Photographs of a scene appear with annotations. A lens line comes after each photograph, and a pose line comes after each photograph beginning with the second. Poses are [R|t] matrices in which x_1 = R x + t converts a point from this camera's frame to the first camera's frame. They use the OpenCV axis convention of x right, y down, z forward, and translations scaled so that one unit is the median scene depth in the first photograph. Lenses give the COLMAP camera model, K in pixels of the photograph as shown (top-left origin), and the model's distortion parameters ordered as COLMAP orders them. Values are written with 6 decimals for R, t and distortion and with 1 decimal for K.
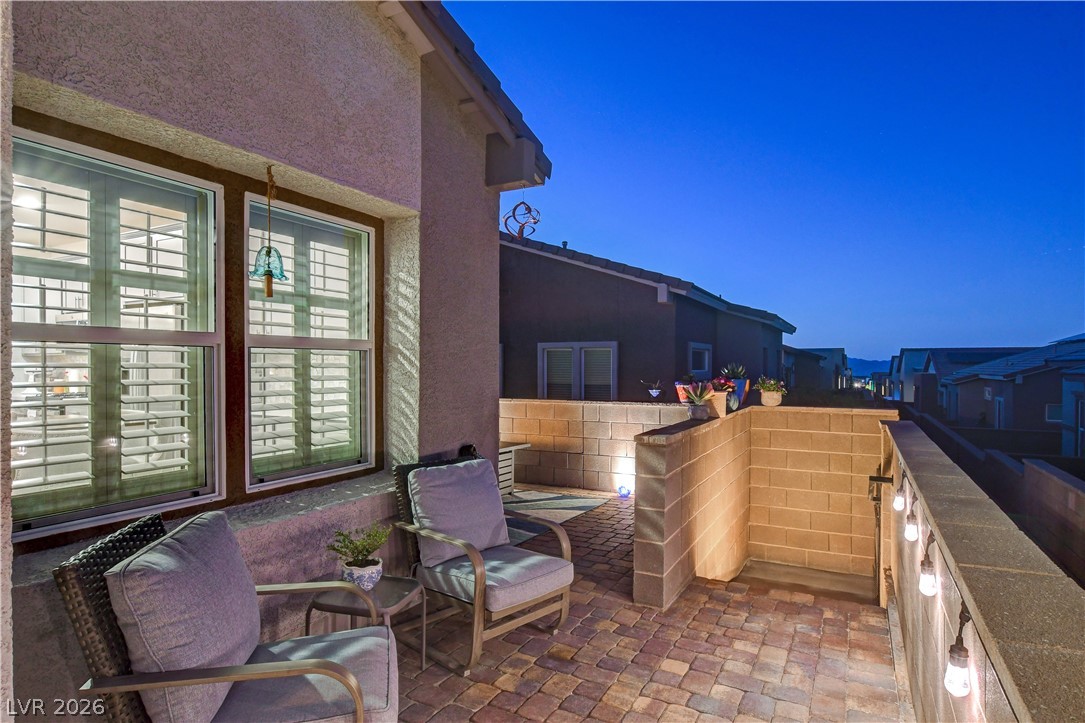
lens RADIAL K [[595.7, 0, 542.5], [0, 595.7, 361.5], [0, 0, 1]] dist [-0.006749, 0.001048]
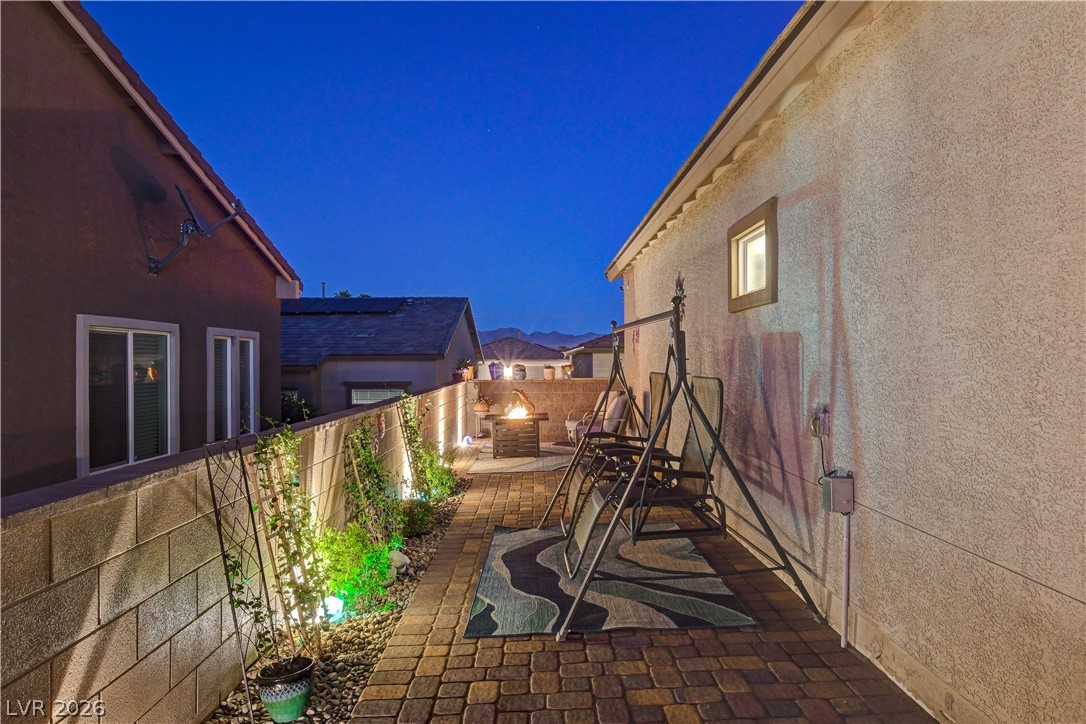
lens RADIAL K [[662.2, 0, 525.1], [0, 662.2, 364.6], [0, 0, 1]] dist [0.043269, 0.001649]
pose [[-0.451281, -0.004743, 0.892369, -1.454706], [-0.000314, 0.999987, 0.005156, 0.015597], [-0.892382, 0.002046, -0.451276, 1.649398]]
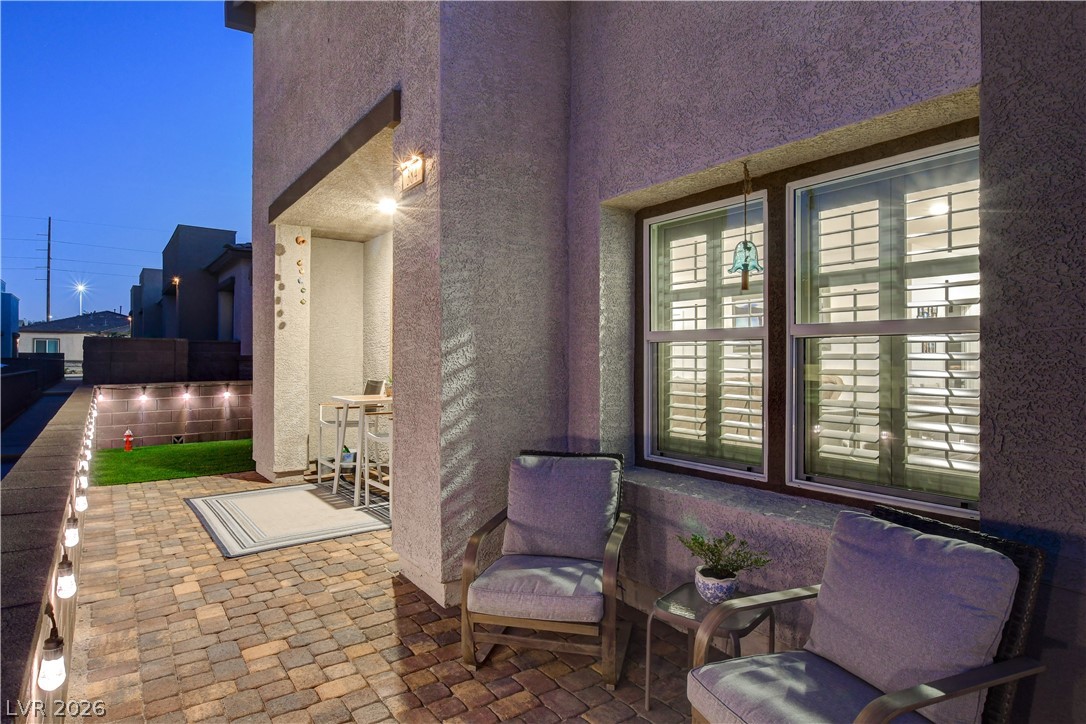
lens RADIAL K [[630.0, 0, 547.2], [0, 630.0, 354.8], [0, 0, 1]] dist [-0.016636, 0.004321]
pose [[-0.448725, -0.008519, -0.893629, 0.264073], [0.002279, 0.999940, -0.010677, 0.005651], [0.893667, -0.006828, -0.448679, 0.469126]]
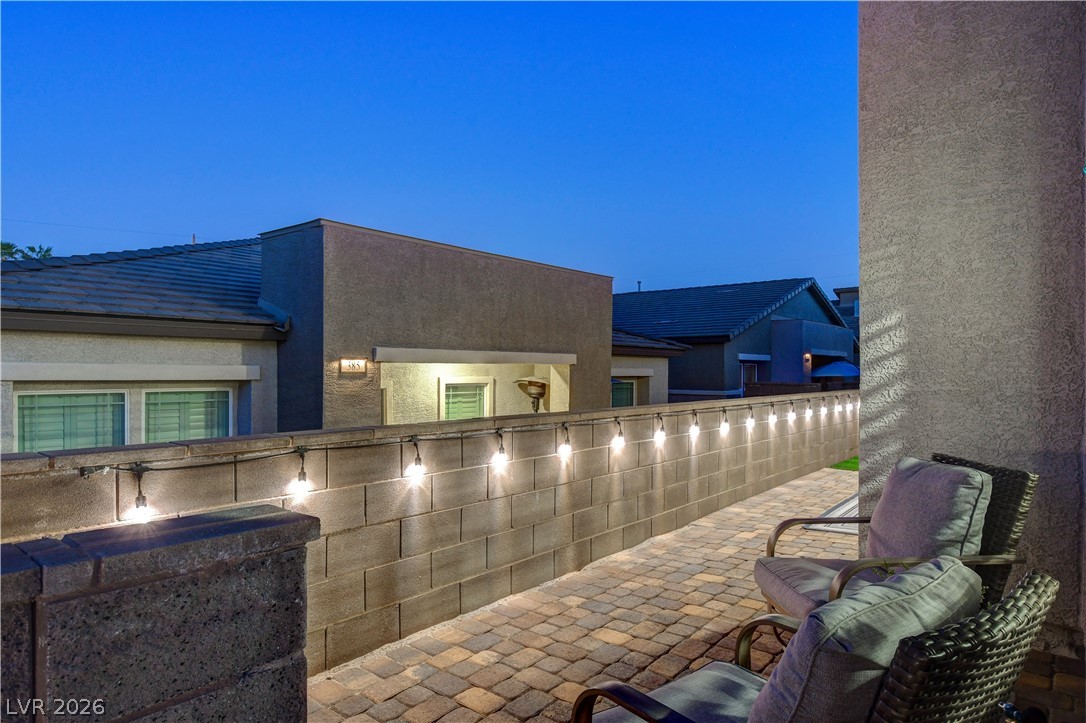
lens RADIAL K [[647.8, 0, 545.4], [0, 647.8, 375.2], [0, 0, 1]] dist [0.004908, 0.003162]
pose [[-0.979513, -0.006738, 0.201266, -0.014158], [-0.006442, 0.999977, 0.002128, 0.026165], [-0.201276, 0.000788, -0.979534, 0.690854]]
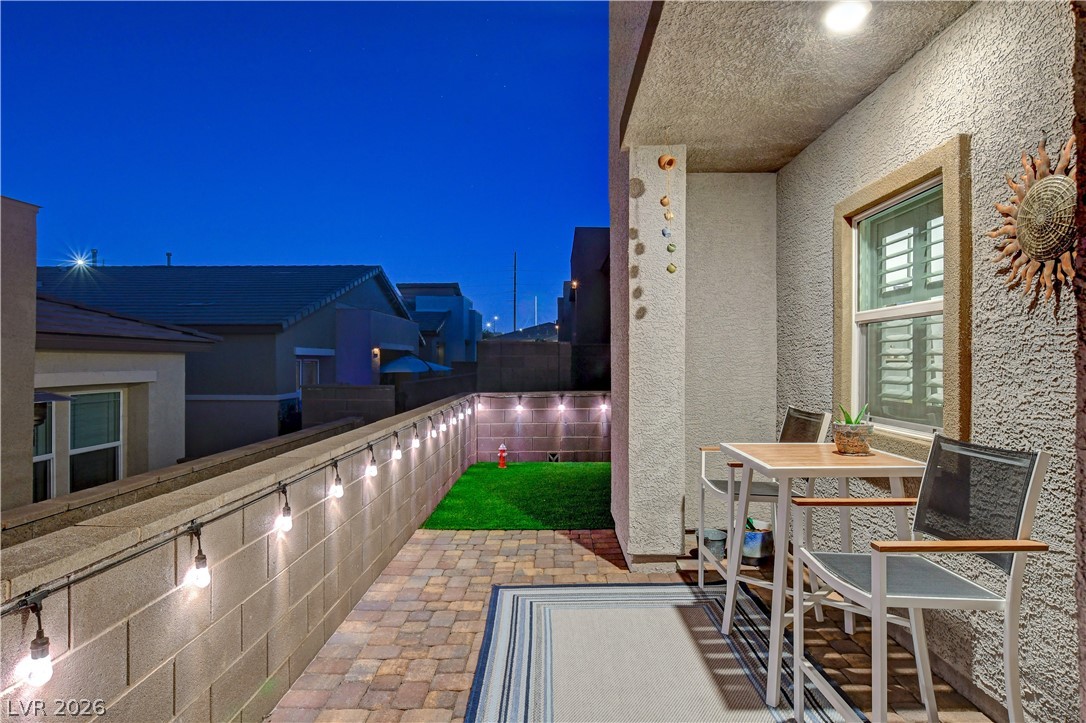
lens RADIAL K [[596.3, 0, 543.0], [0, 596.3, 361.5], [0, 0, 1]] dist [-0.006749, 0.001048]
pose [[-0.893600, -0.001922, -0.448860, -0.094245], [0.000140, 0.999990, -0.004560, -0.003148], [0.448864, -0.004138, -0.893591, 0.117720]]
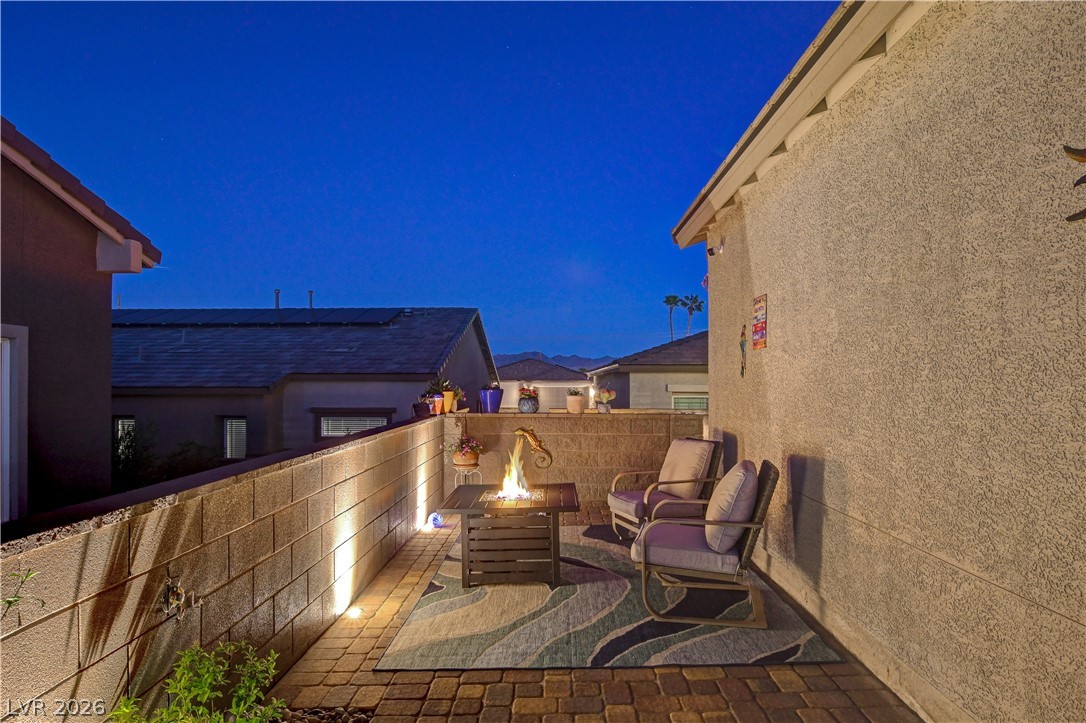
lens RADIAL K [[603.1, 0, 537.3], [0, 603.1, 381.4], [0, 0, 1]] dist [-0.003792, 0.001030]
pose [[-0.436945, -0.001443, 0.899487, -0.737948], [-0.005263, 0.999986, -0.000952, 0.012819], [-0.899473, -0.005150, -0.436946, 1.267121]]
